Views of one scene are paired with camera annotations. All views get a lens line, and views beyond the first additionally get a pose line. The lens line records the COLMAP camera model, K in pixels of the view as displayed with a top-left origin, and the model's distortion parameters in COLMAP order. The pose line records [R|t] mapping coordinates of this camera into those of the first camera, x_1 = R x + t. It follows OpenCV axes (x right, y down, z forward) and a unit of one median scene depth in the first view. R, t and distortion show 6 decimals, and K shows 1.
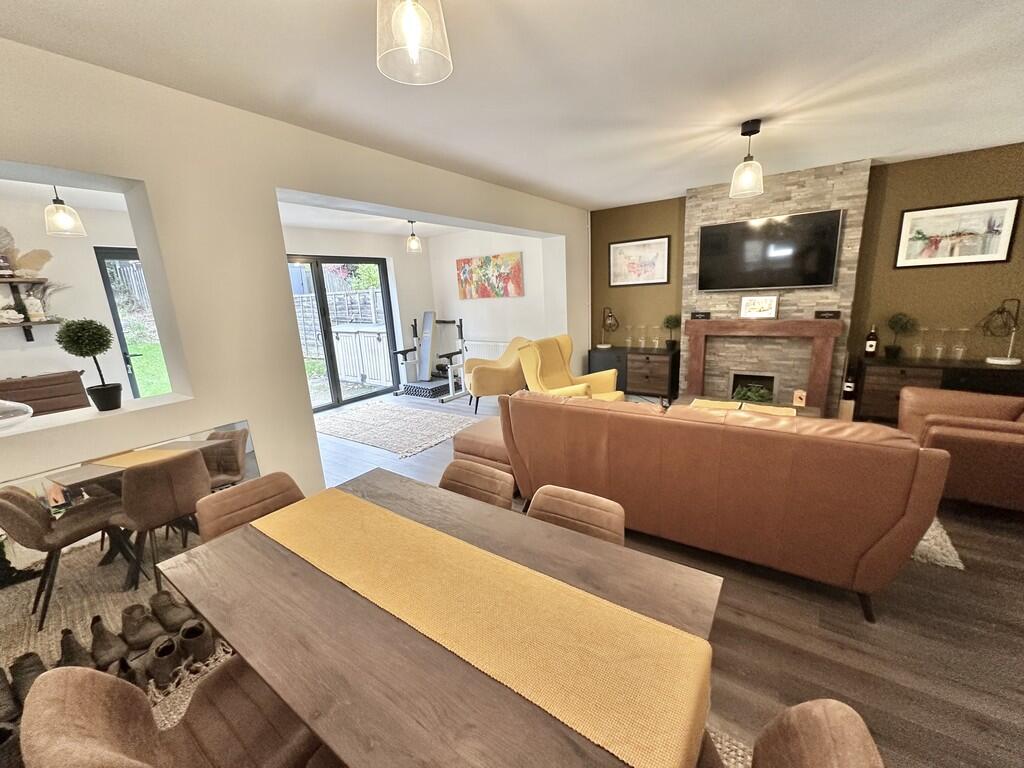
lens RADIAL K [[407.7, 0, 511.6], [0, 407.7, 384.6], [0, 0, 1]] dist [-0.001528, -0.000054]
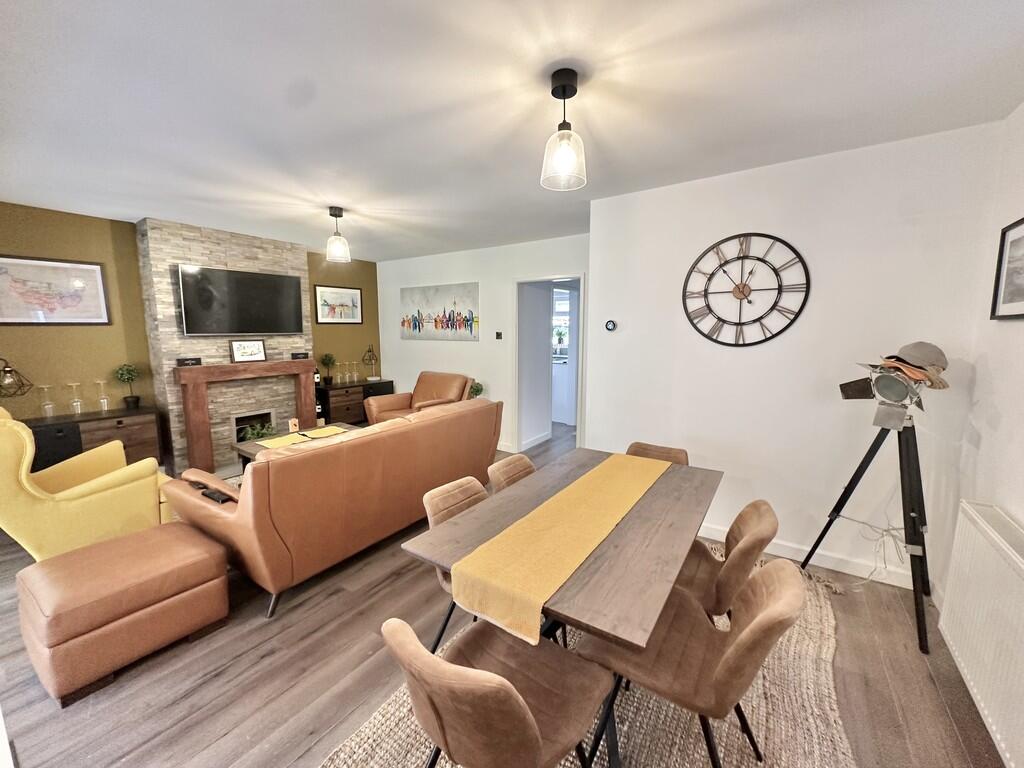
lens RADIAL K [[407.7, 0, 513.0], [0, 407.7, 380.6], [0, 0, 1]] dist [-0.001528, -0.000054]
pose [[-0.018738, -0.076831, 0.996868, -0.506803], [0.221502, 0.971949, 0.079074, -0.048304], [-0.974980, 0.222290, -0.001194, 0.361118]]
